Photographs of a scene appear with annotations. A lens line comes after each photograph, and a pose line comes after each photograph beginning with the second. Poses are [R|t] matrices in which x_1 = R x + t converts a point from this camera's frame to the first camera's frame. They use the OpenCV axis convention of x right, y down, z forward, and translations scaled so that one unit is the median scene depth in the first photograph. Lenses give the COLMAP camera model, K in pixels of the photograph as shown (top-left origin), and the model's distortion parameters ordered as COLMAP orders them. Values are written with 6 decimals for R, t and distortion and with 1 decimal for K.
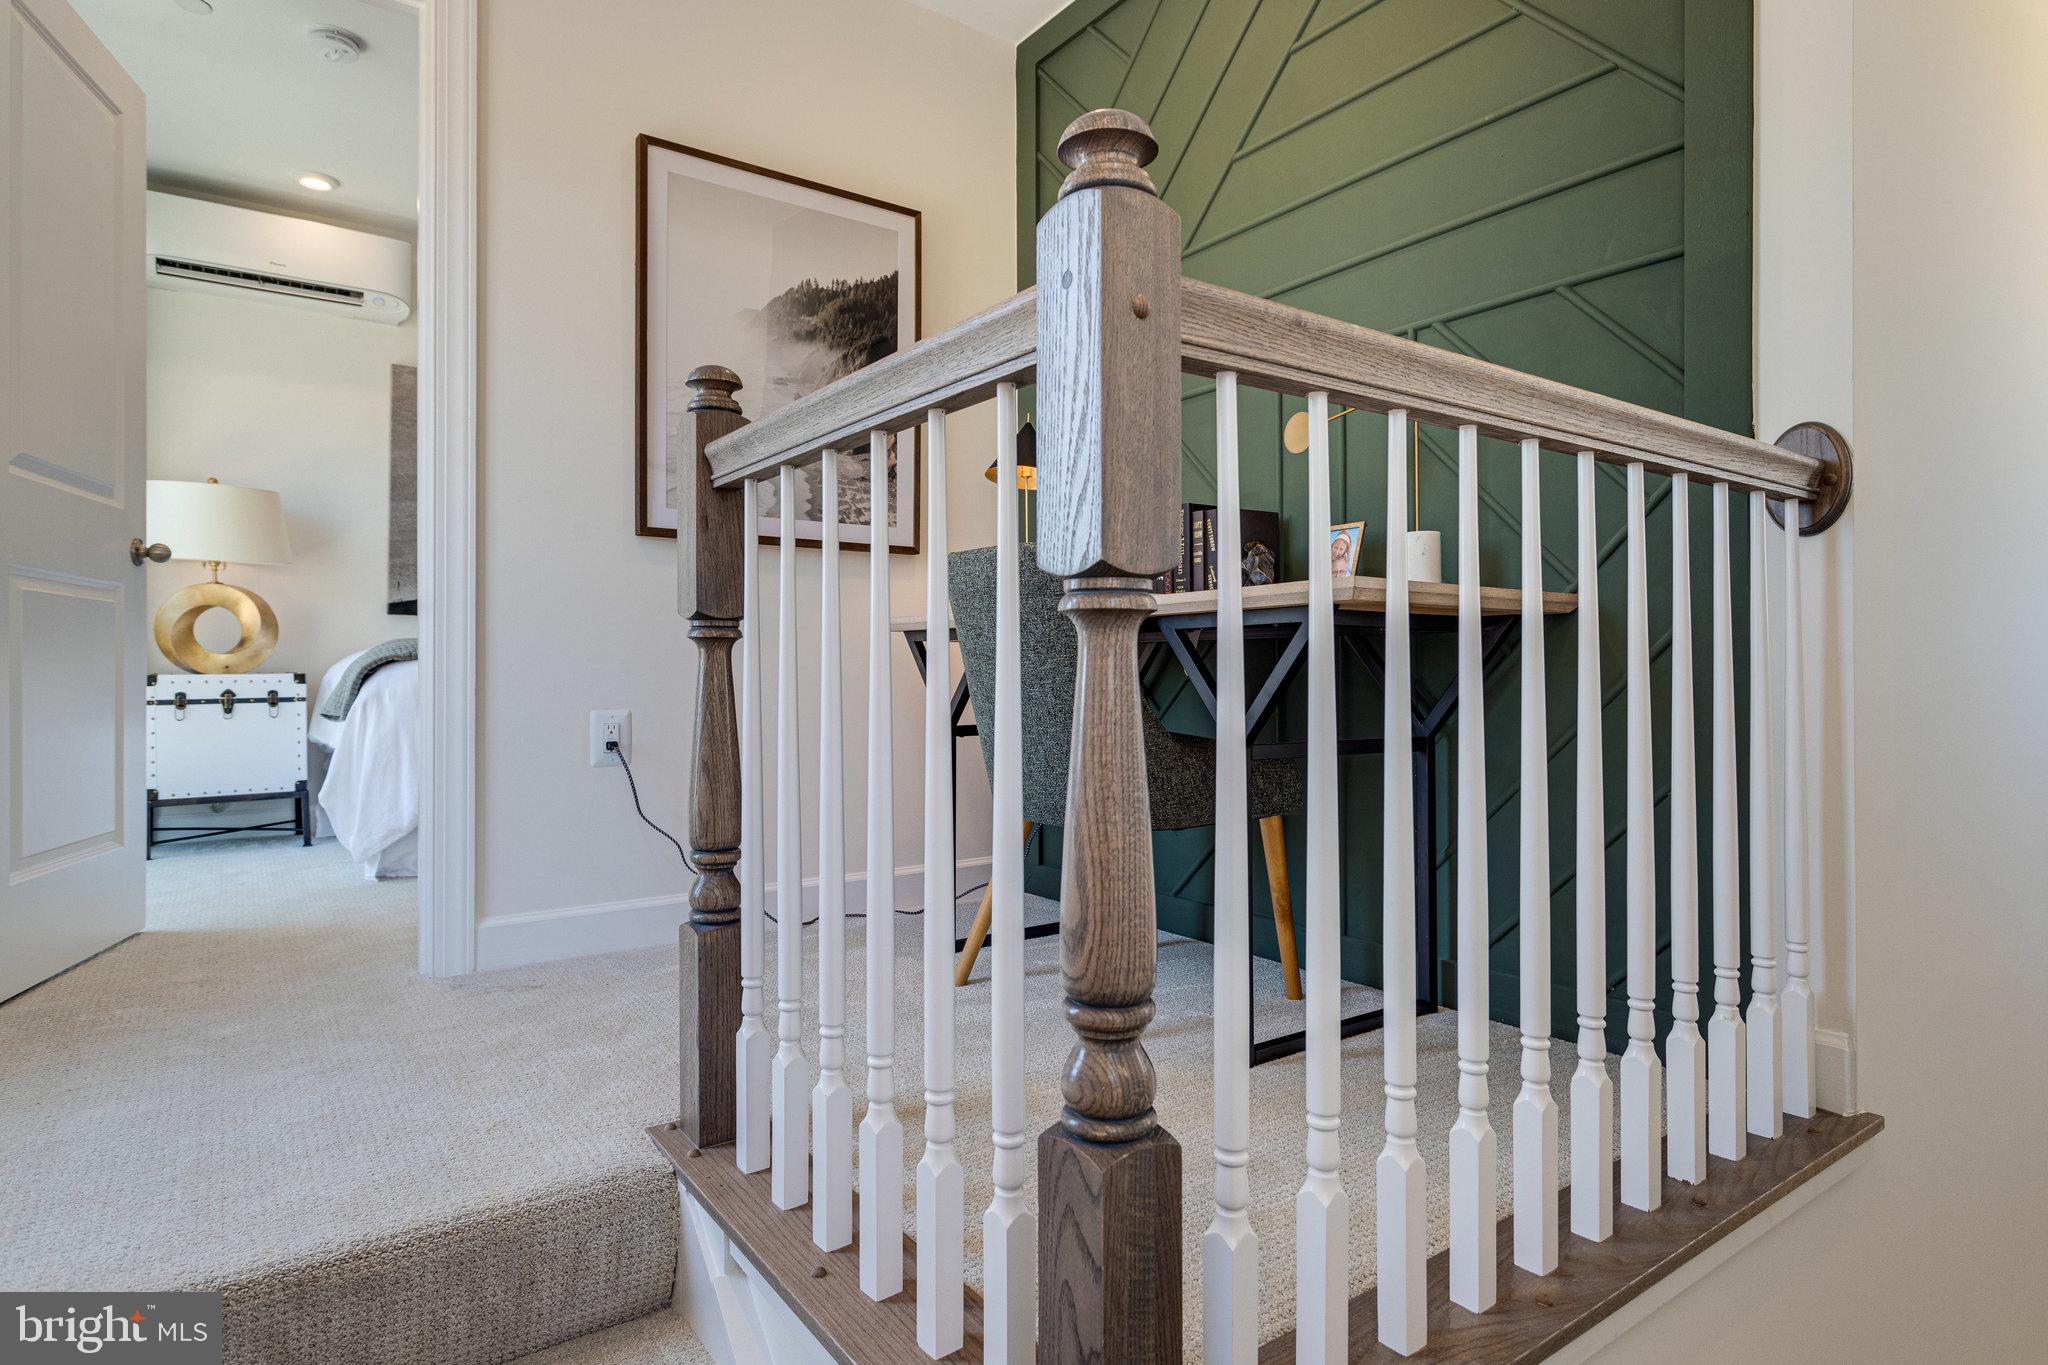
lens RADIAL K [[1093.9, 0, 1020.1], [0, 1093.9, 668.3], [0, 0, 1]] dist [-0.000073, 0.003026]
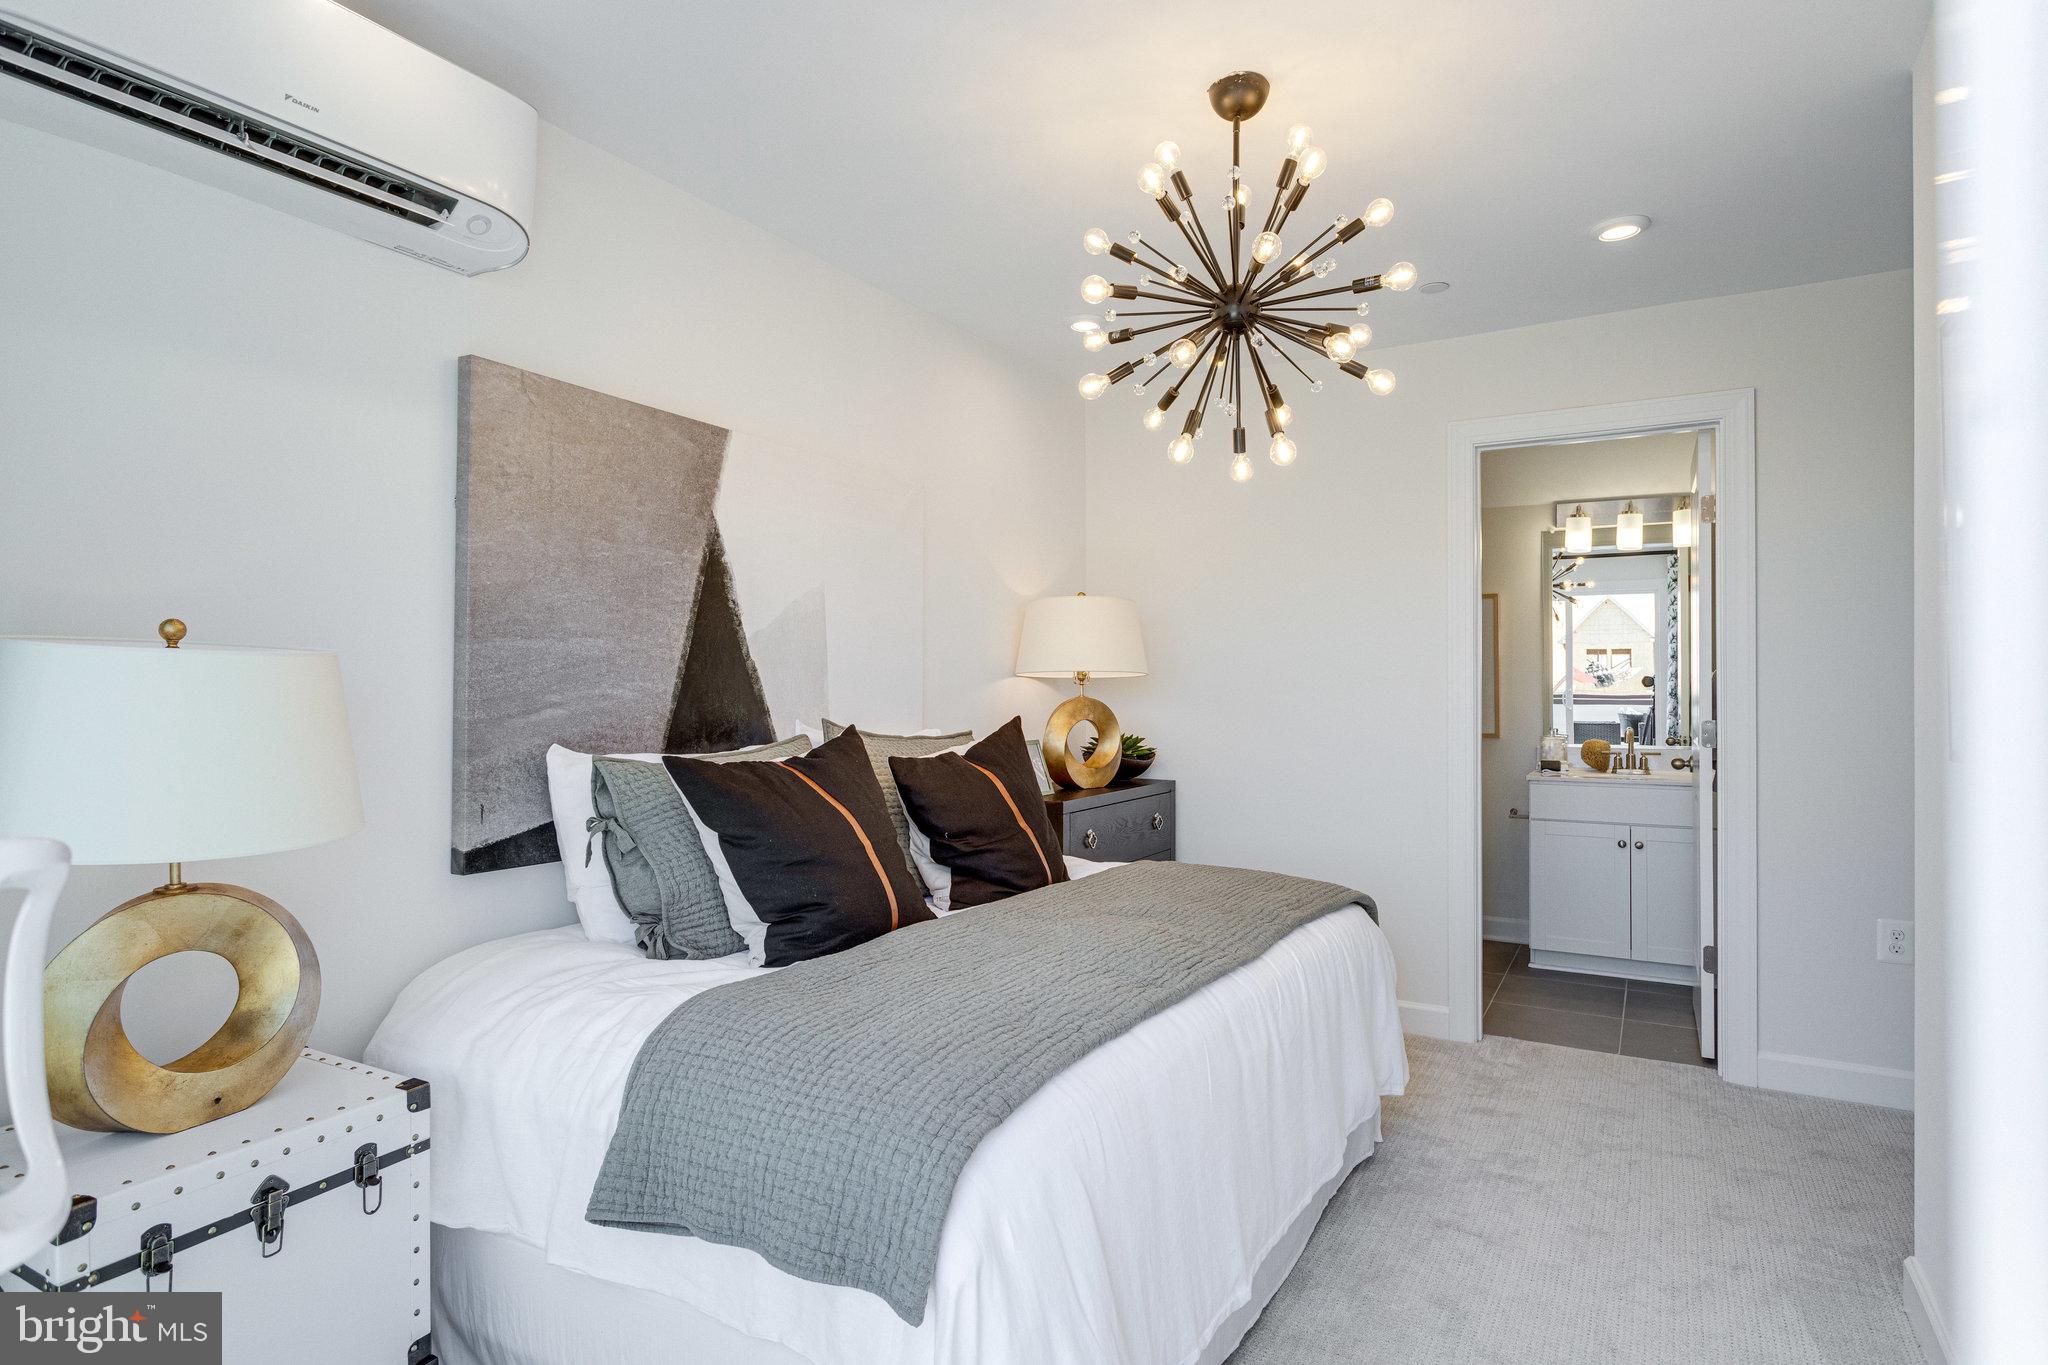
lens RADIAL K [[1093.9, 0, 1022.9], [0, 1093.9, 683.4], [0, 0, 1]] dist [-0.000073, 0.003026]
pose [[0.913968, 0.002576, 0.405779, -0.619676], [-0.003546, 0.999992, 0.001640, -0.153055], [-0.405772, -0.002938, 0.913970, 0.522361]]
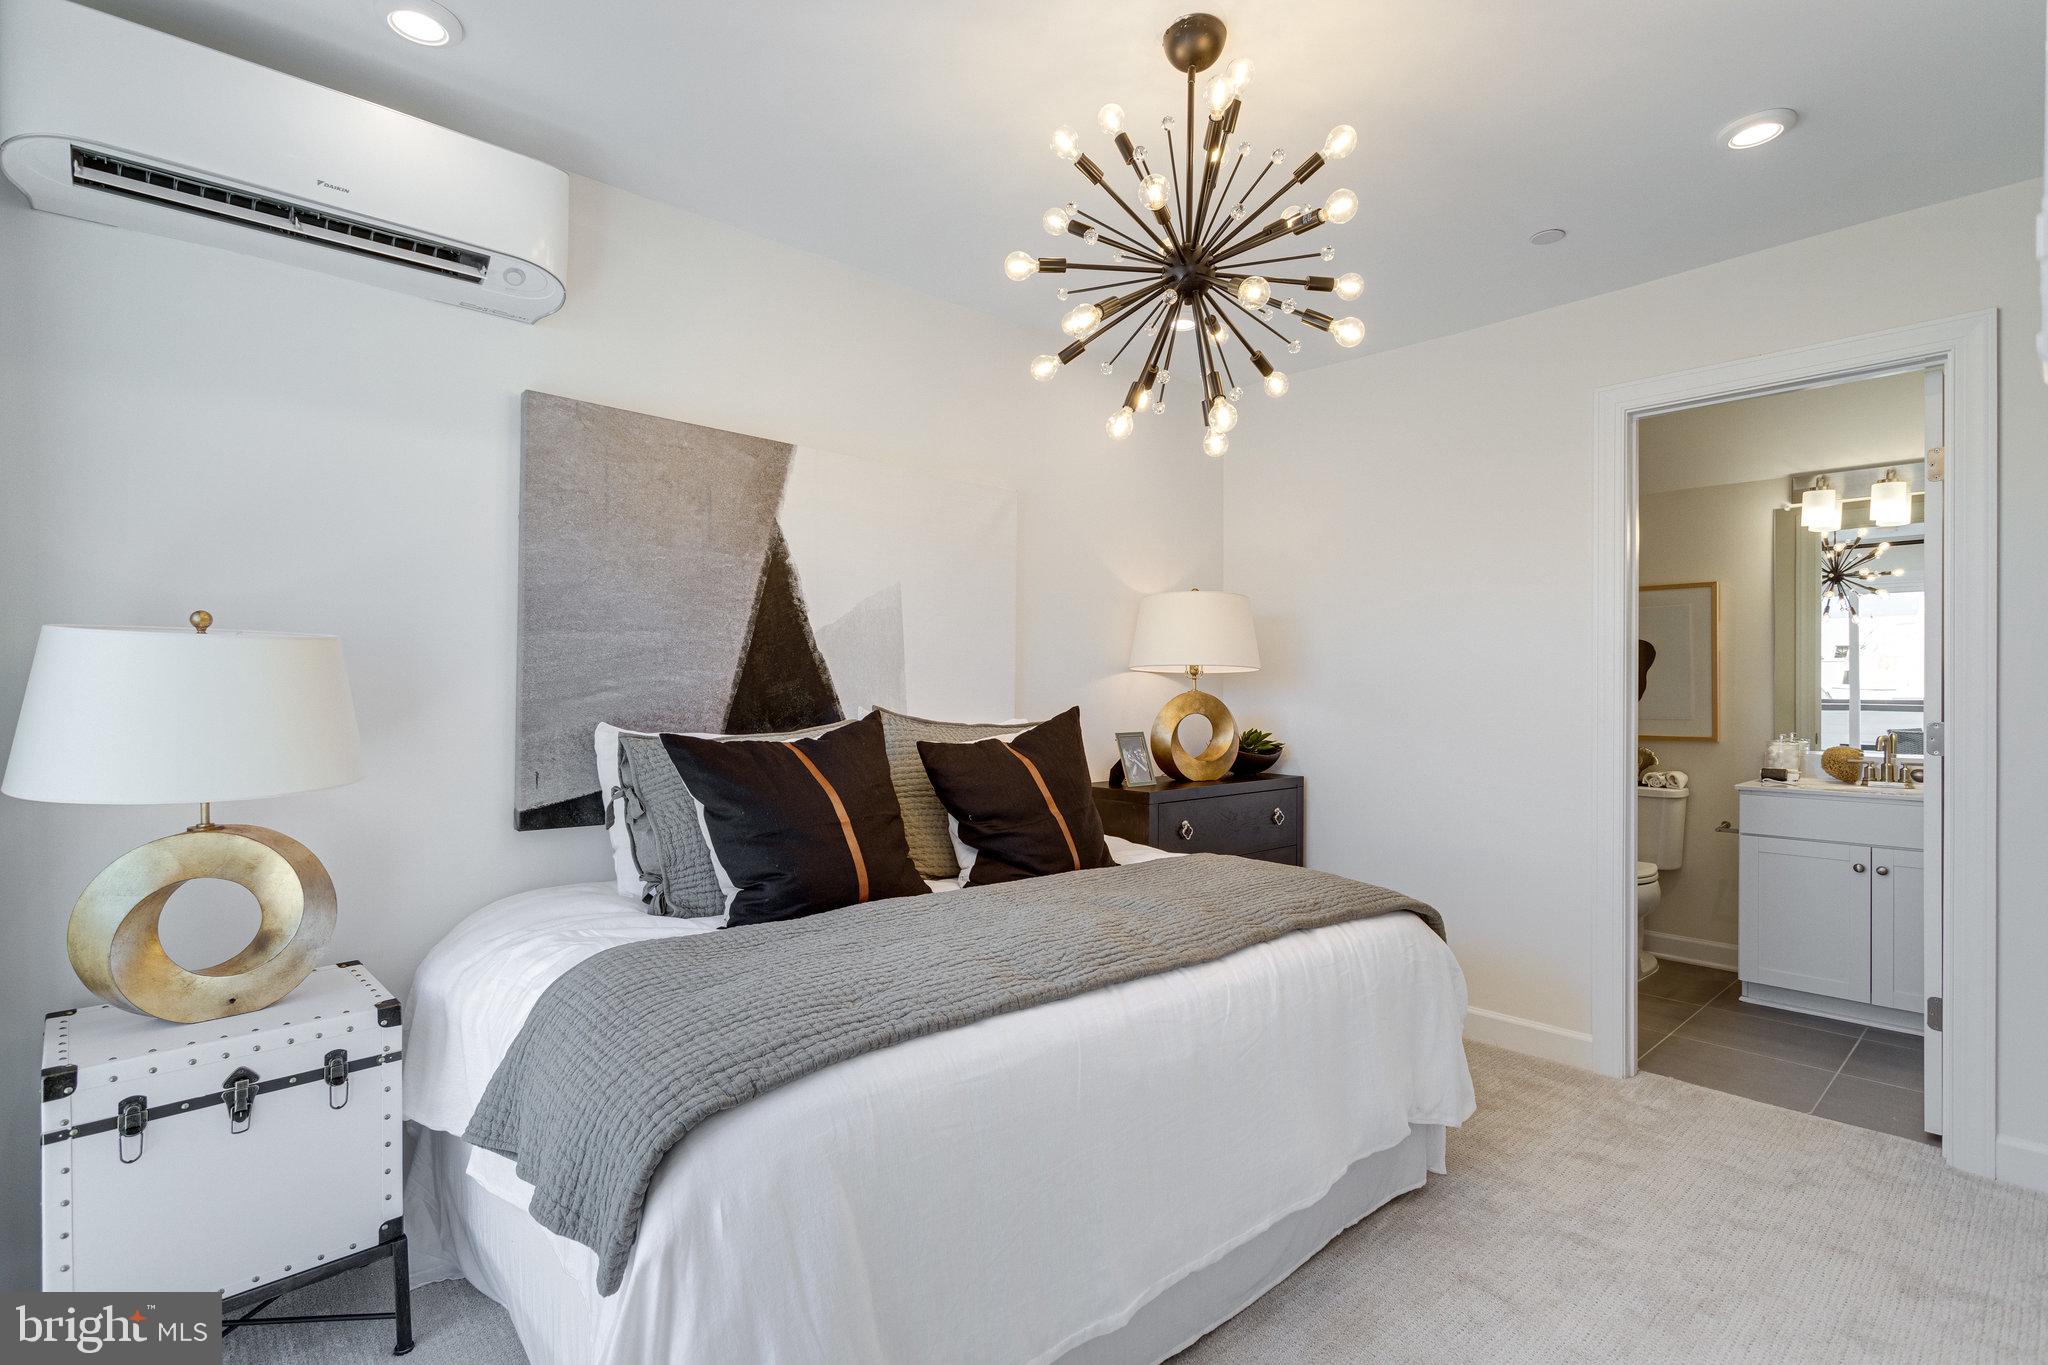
lens RADIAL K [[972.3, 0, 1016.1], [0, 972.3, 690.2], [0, 0, 1]] dist [0.005178, -0.000293]
pose [[0.993676, 0.006377, 0.112108, -0.427973], [-0.007061, 0.999959, 0.005705, -0.143955], [-0.112067, -0.006460, 0.993680, 0.531334]]
